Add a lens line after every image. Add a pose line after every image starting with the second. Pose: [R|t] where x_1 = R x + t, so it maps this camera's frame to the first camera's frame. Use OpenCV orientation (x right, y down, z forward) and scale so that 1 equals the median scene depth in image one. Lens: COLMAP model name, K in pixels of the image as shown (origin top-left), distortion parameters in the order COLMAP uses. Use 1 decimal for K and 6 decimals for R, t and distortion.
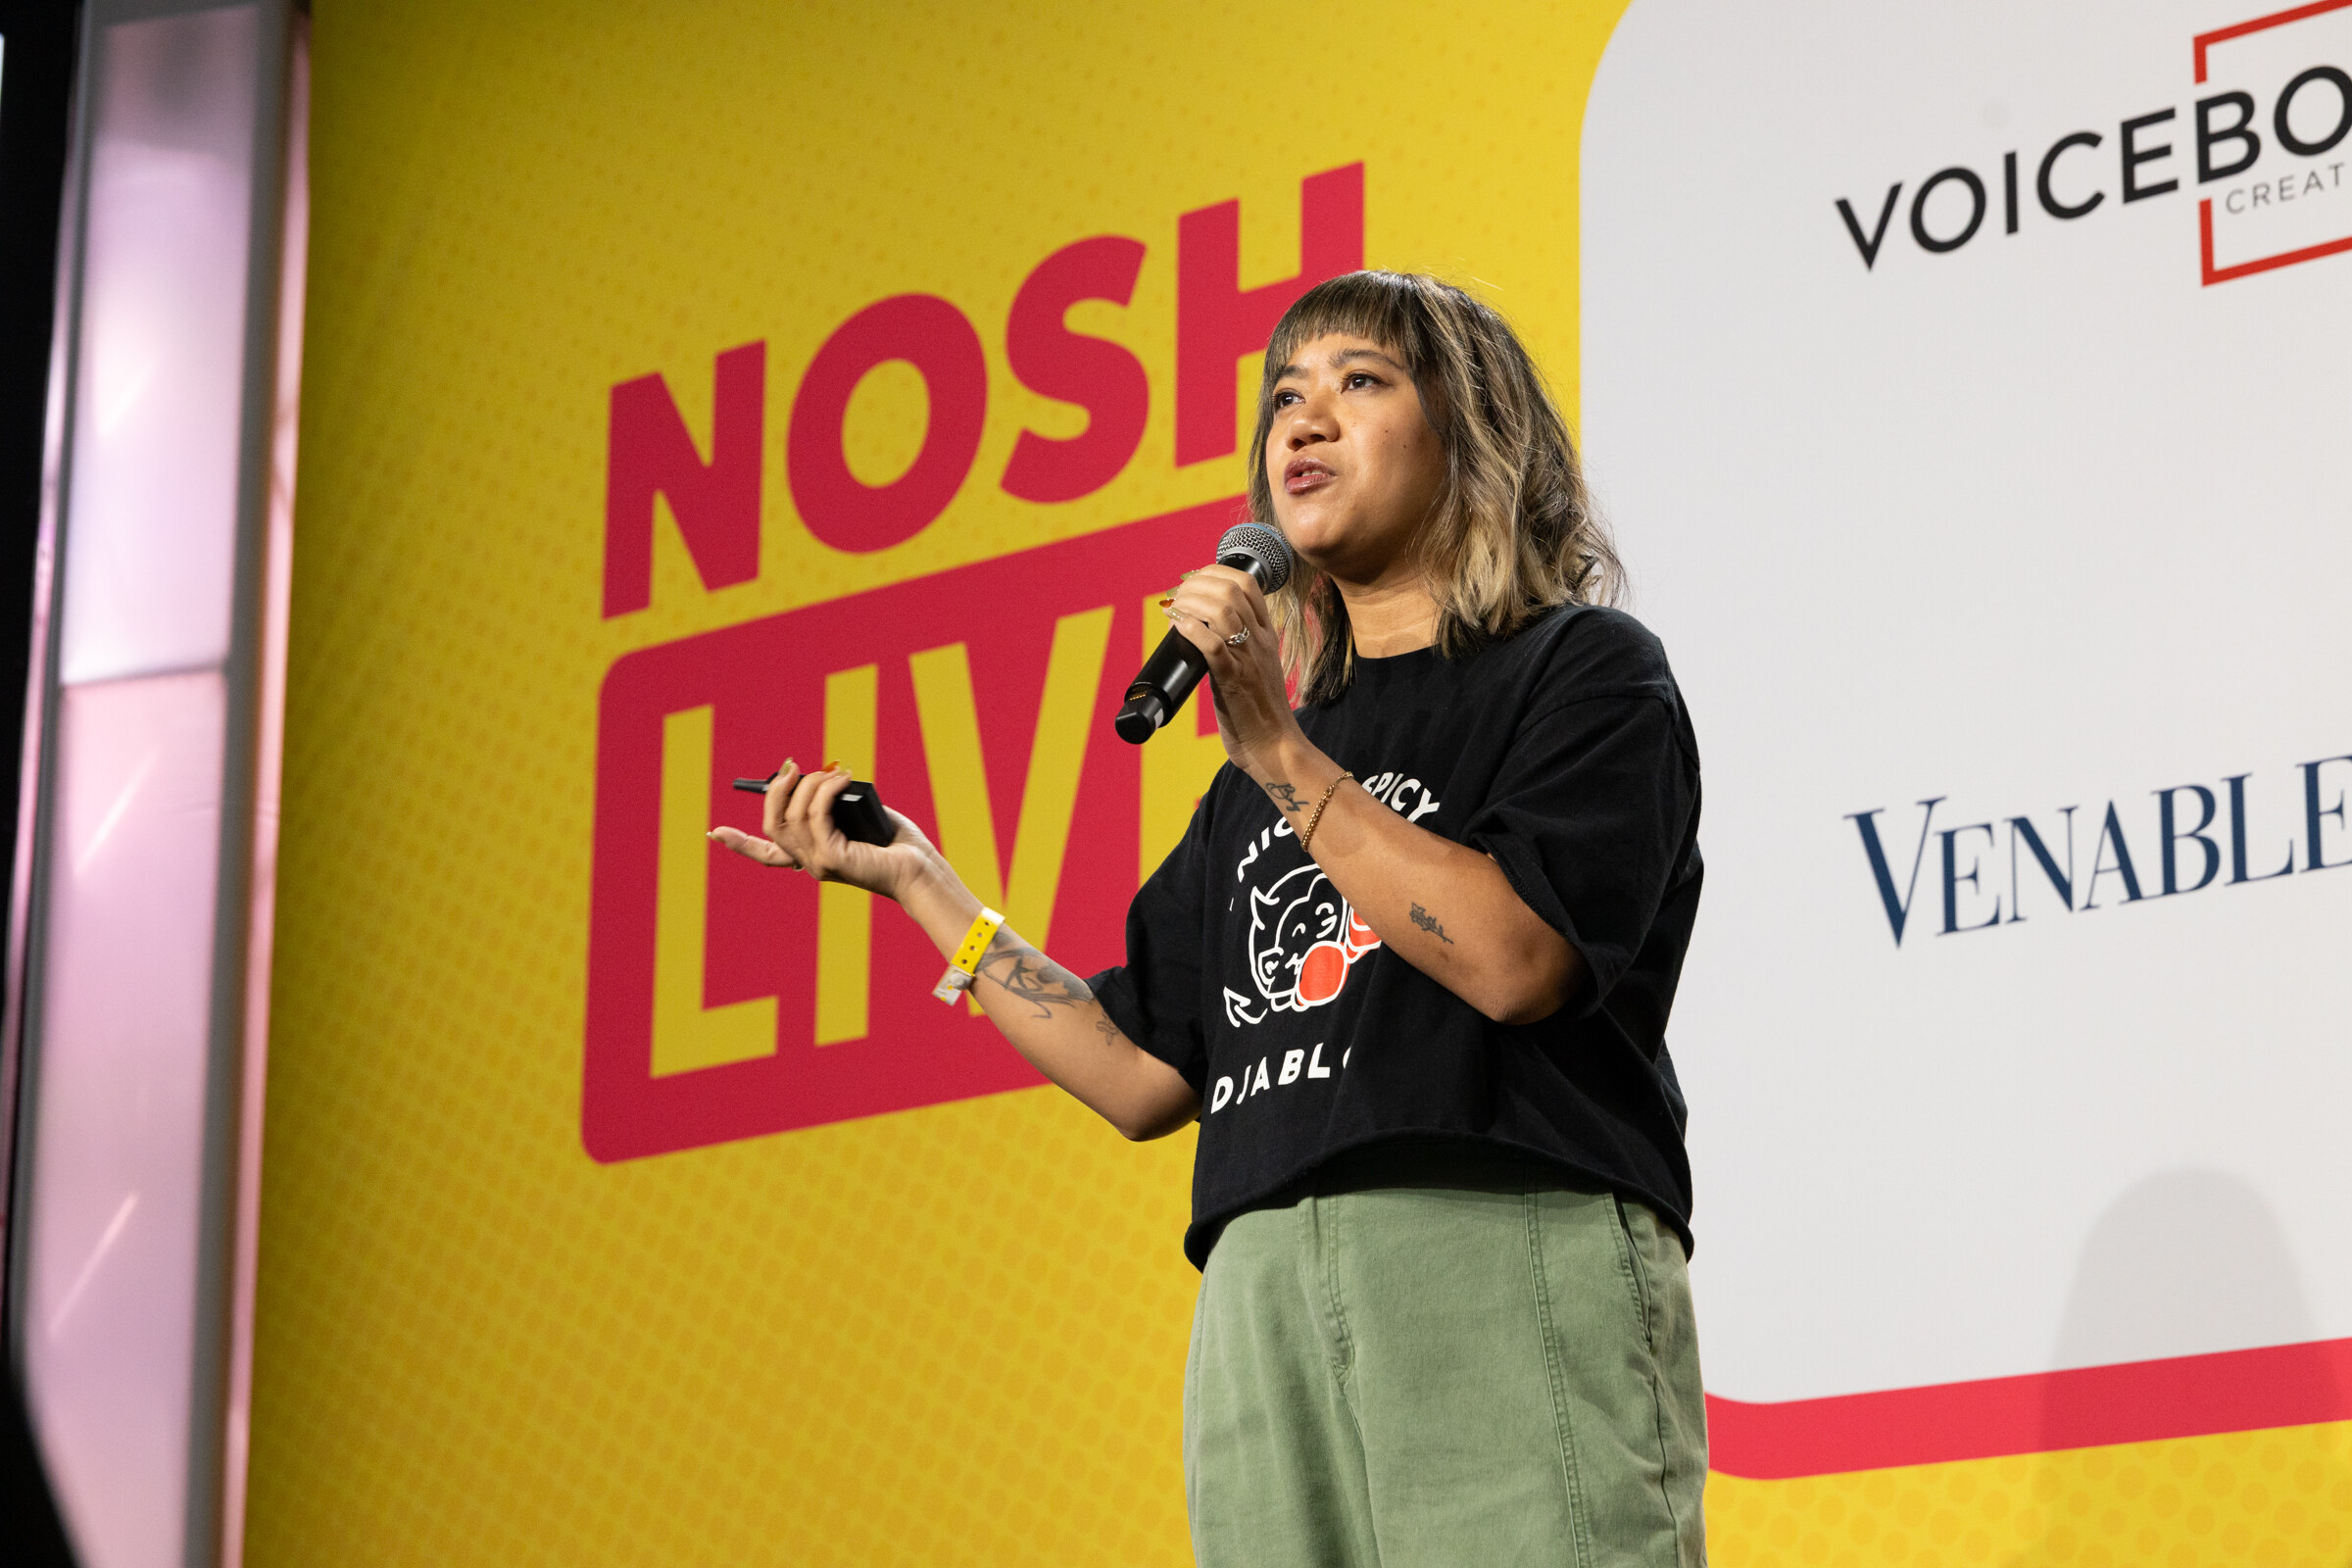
lens RADIAL K [[5801.8, 0, 1169.3], [0, 5801.8, 787.8], [0, 0, 1]] dist [-0.026460, 0.000000]
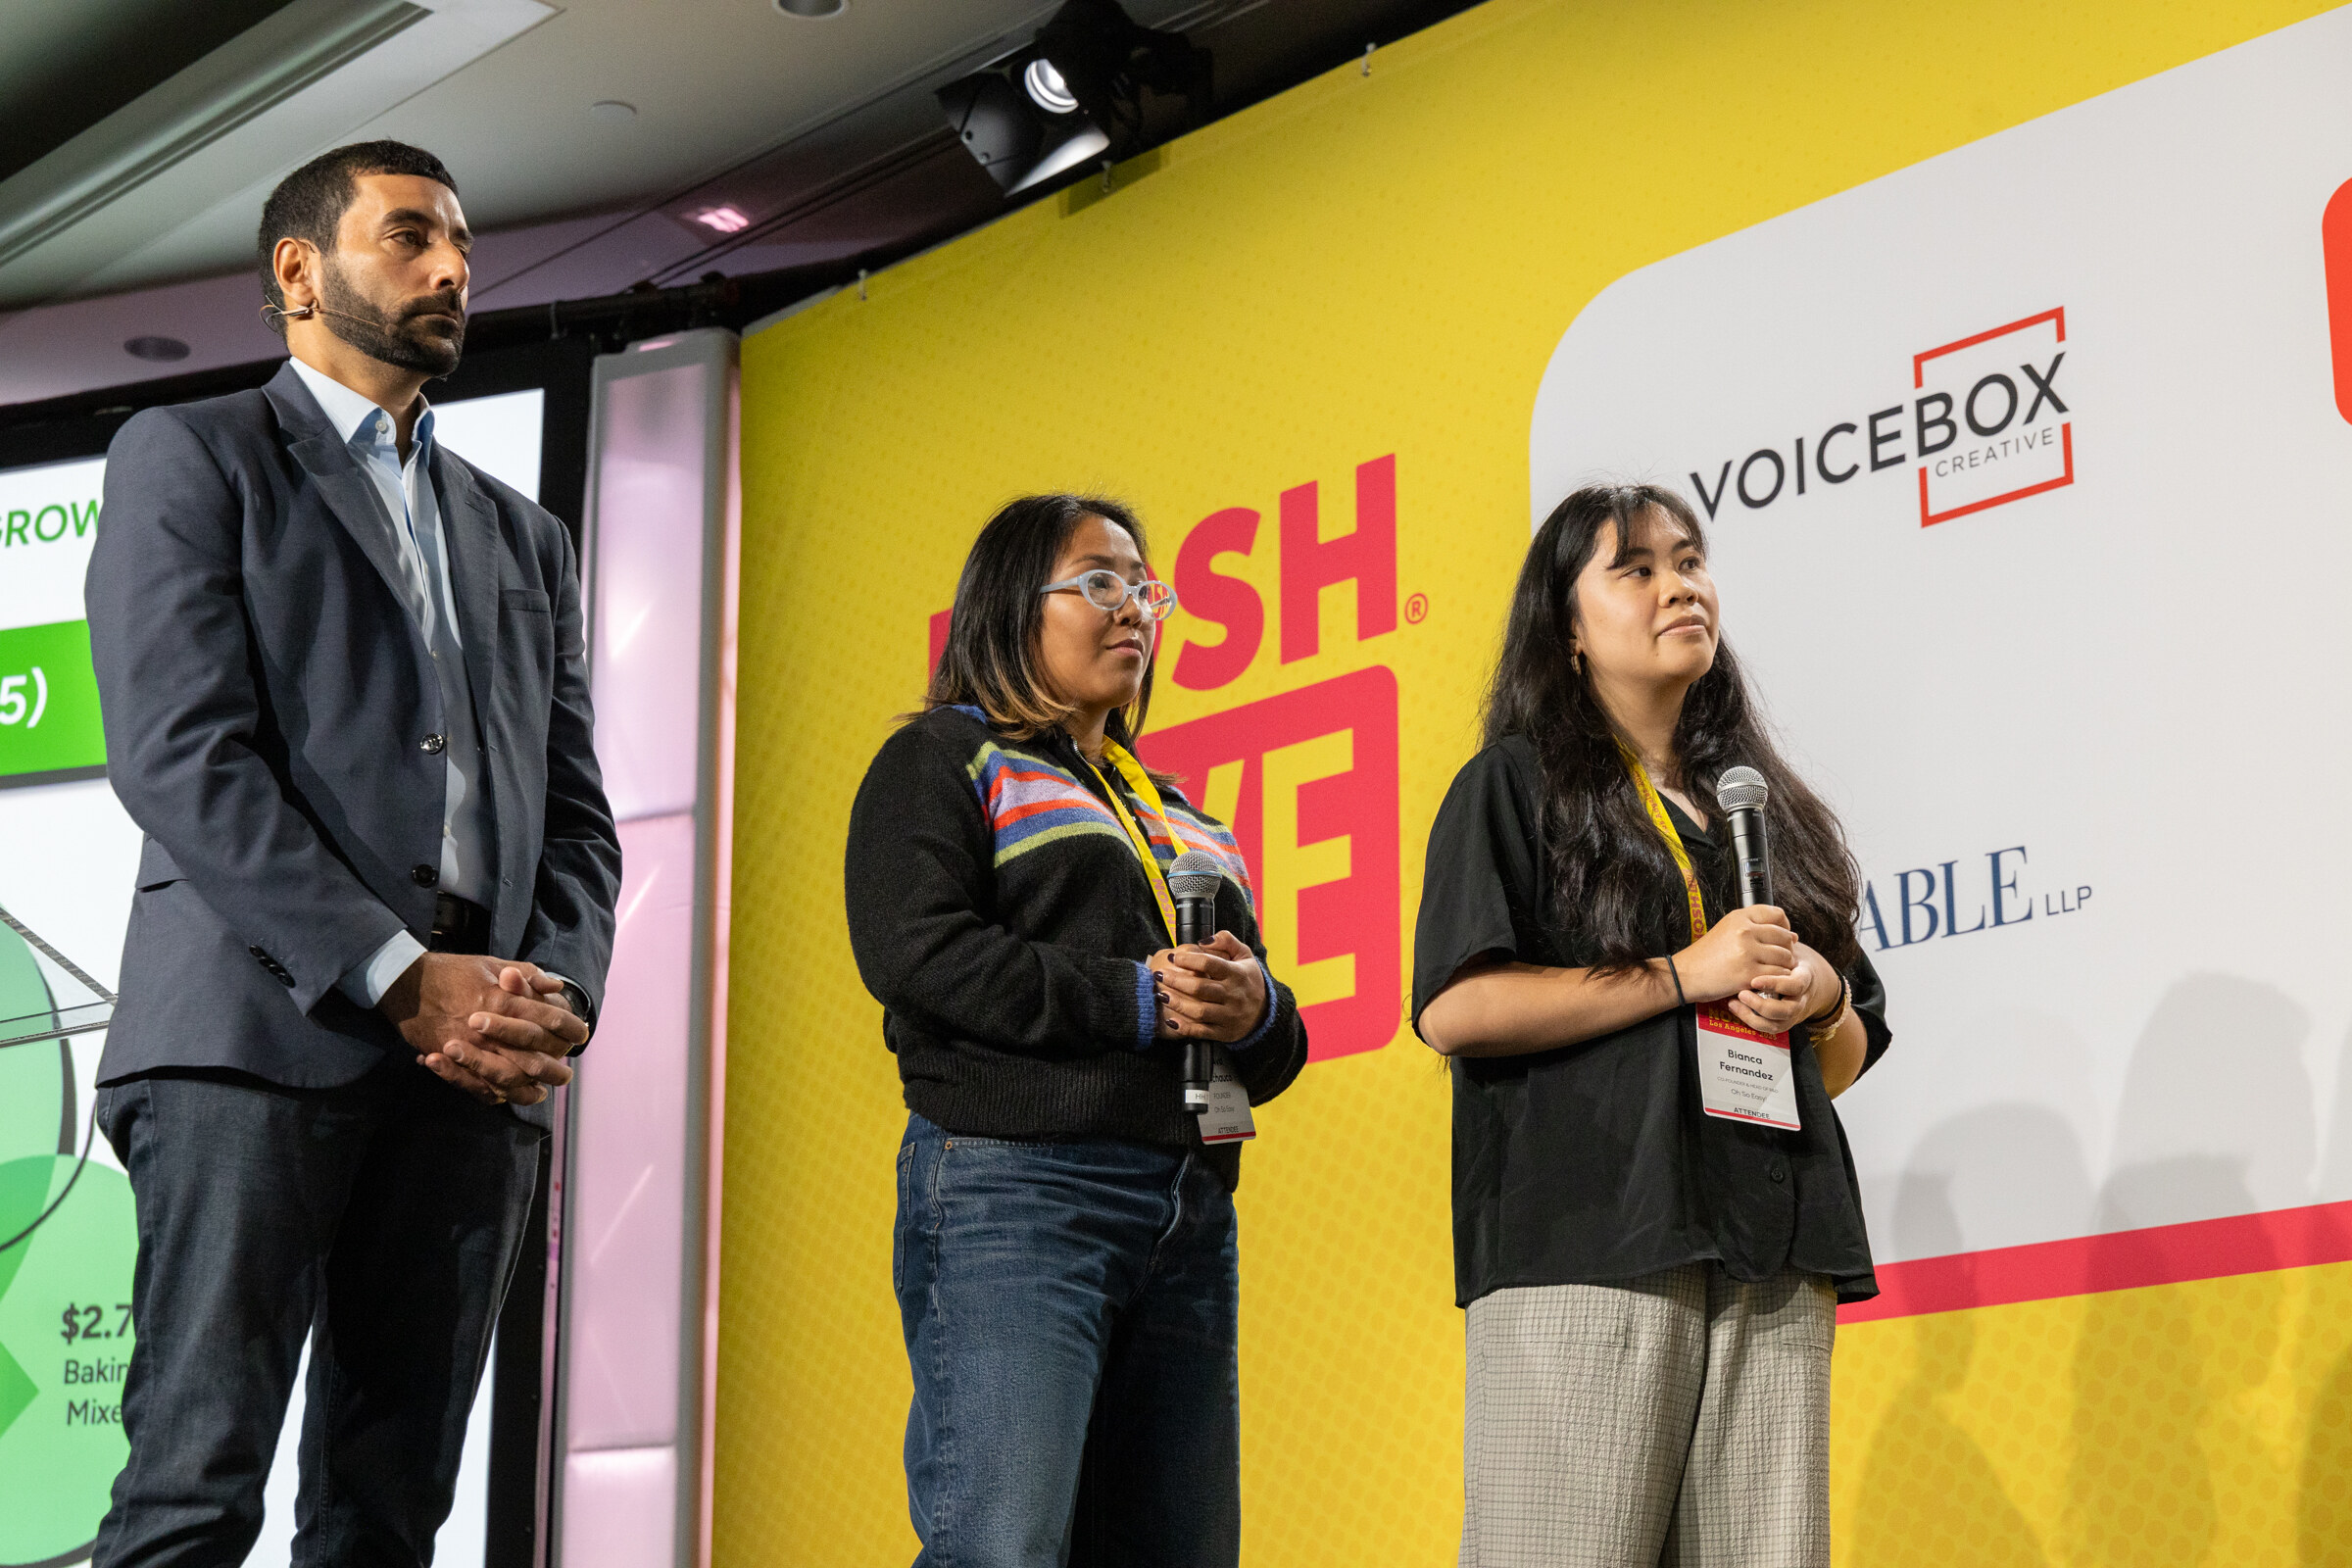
lens RADIAL K [[4230.9, 0, 1111.6], [0, 4230.9, 738.7], [0, 0, 1]] dist [0.009263, 0.000000]
pose [[0.991468, -0.039644, -0.124177, 0.088222], [0.037908, 0.999148, -0.016311, -0.019437], [0.124718, 0.011464, 0.992126, -0.074082]]
